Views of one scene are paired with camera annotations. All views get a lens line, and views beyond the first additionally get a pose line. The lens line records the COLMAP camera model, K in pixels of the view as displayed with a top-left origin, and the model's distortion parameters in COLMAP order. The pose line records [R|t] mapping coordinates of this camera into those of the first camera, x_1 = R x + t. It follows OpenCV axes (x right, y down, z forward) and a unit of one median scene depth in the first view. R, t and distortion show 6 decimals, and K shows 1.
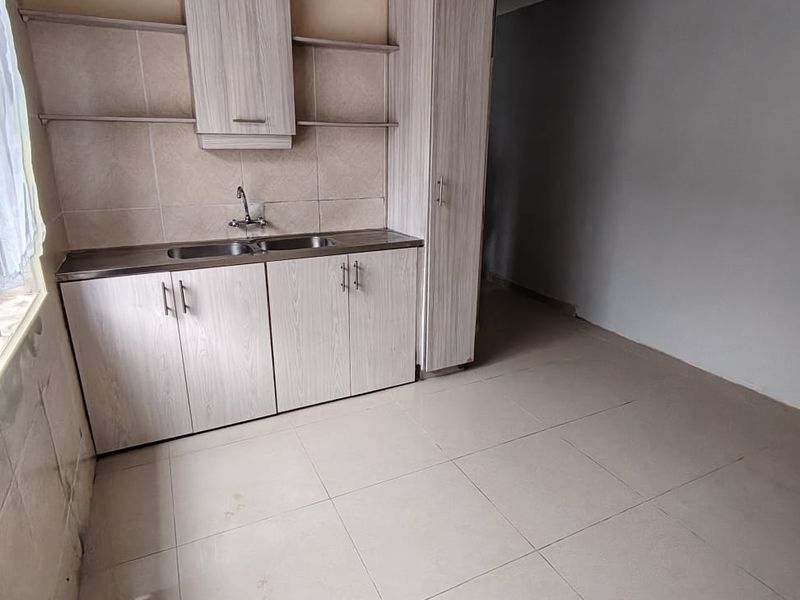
lens RADIAL K [[502.8, 0, 399.4], [0, 502.8, 301.1], [0, 0, 1]] dist [0.029661, 0.000944]
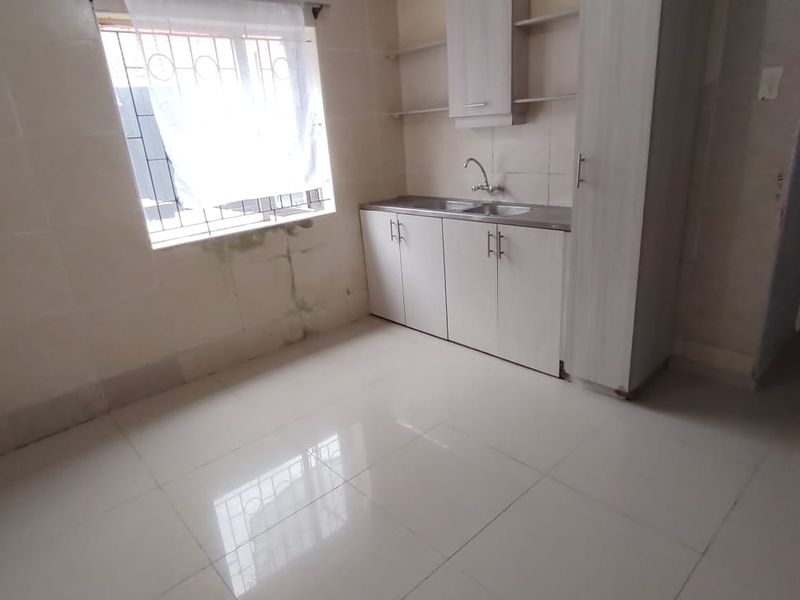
lens RADIAL K [[502.8, 0, 398.9], [0, 502.8, 298.5], [0, 0, 1]] dist [0.029661, 0.000944]
pose [[0.275862, 0.288793, -0.916787, 0.857370], [-0.236157, 0.944925, 0.226596, -0.133531], [0.931735, 0.153997, 0.328869, 0.456193]]
